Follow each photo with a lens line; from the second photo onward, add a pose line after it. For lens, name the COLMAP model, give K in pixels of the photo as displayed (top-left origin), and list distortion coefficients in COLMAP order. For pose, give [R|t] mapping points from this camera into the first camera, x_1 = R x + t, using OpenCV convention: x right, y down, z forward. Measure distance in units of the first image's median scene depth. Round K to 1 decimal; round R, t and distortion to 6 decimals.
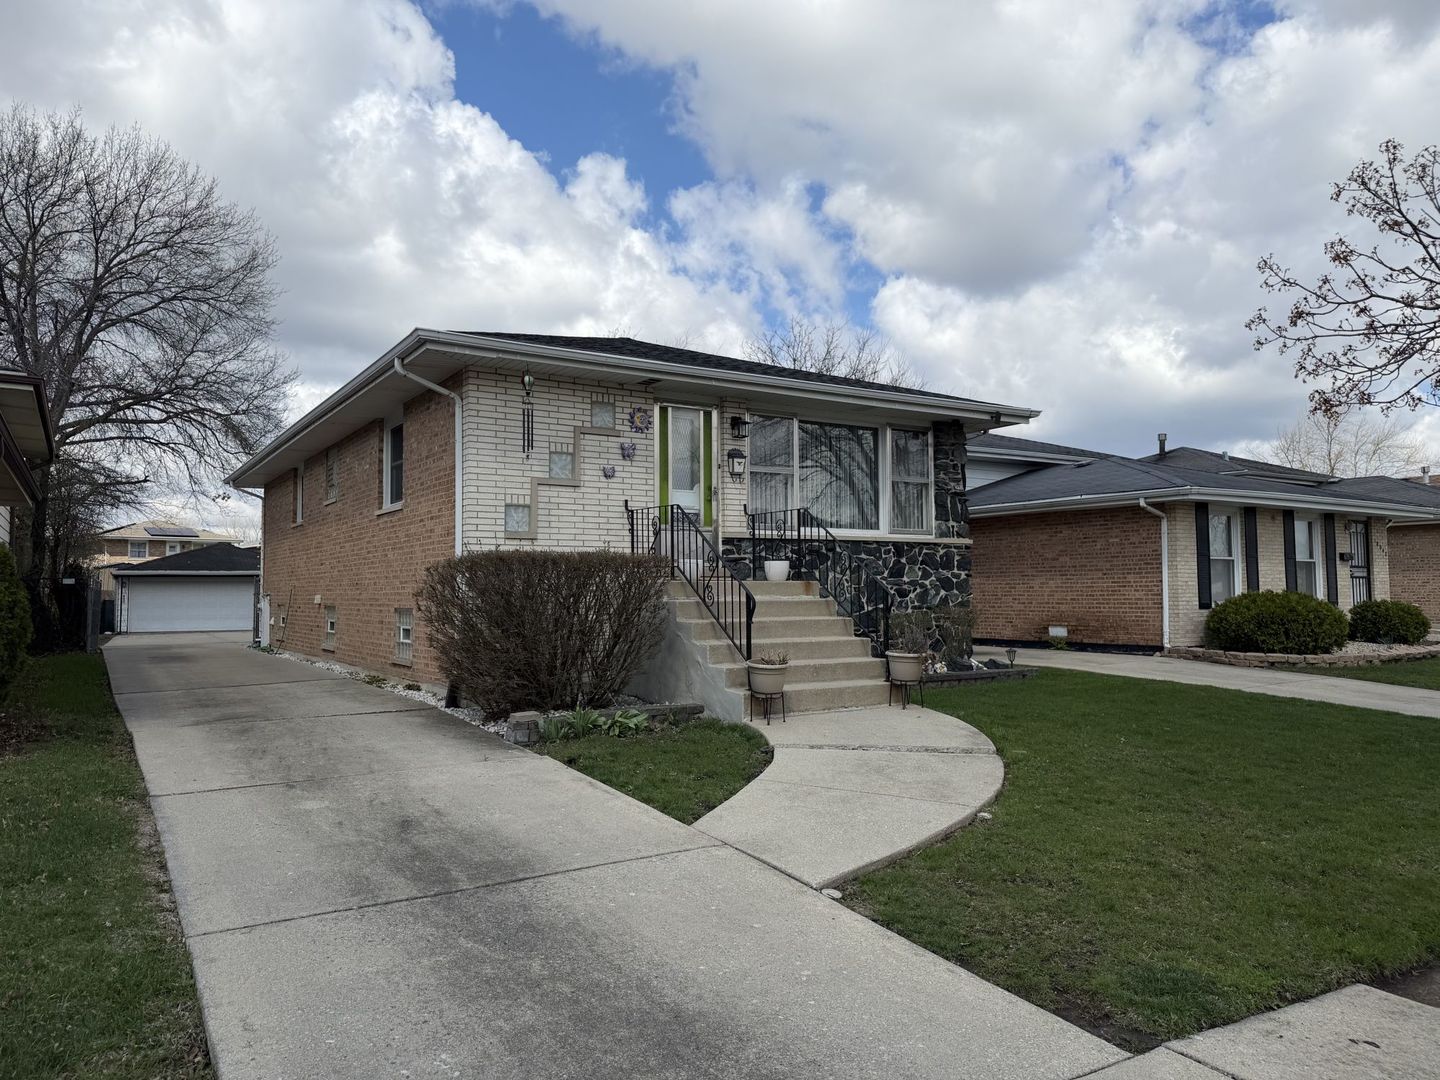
lens RADIAL K [[1002.2, 0, 715.2], [0, 1002.2, 514.1], [0, 0, 1]] dist [0.093507, -0.124531]
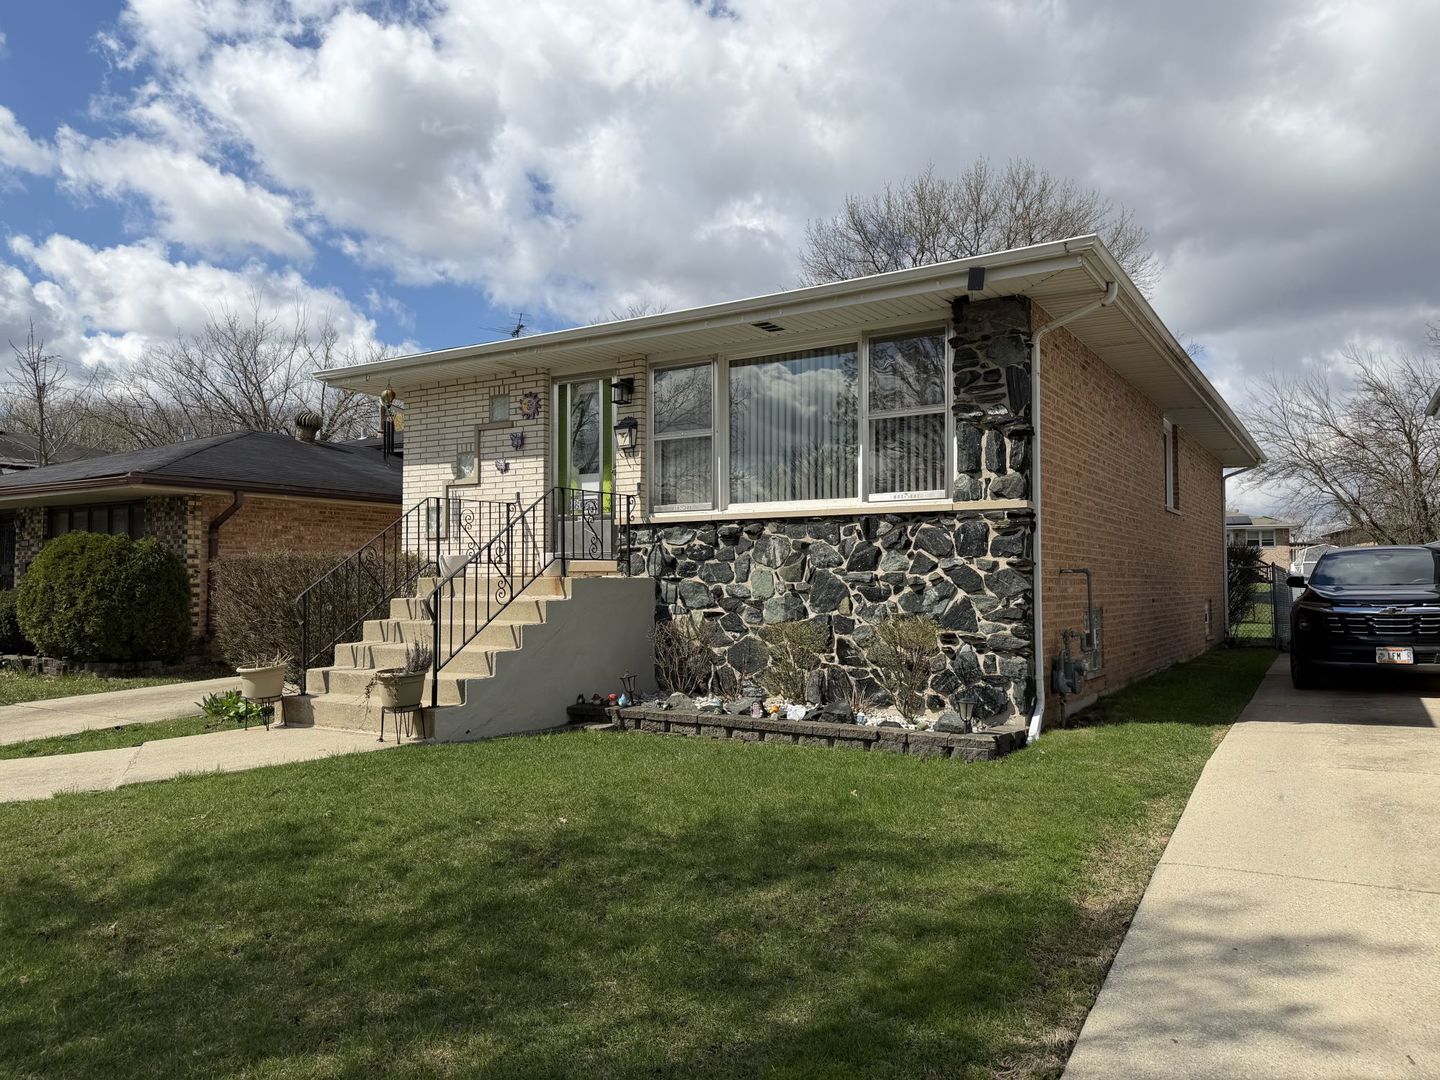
lens RADIAL K [[1002.2, 0, 715.2], [0, 1002.2, 514.1], [0, 0, 1]] dist [0.093507, -0.124531]
pose [[0.429542, -0.055927, -0.901314, 0.731019], [0.065487, 0.997382, -0.030679, 0.041296], [0.900669, -0.045847, 0.432080, 0.646090]]
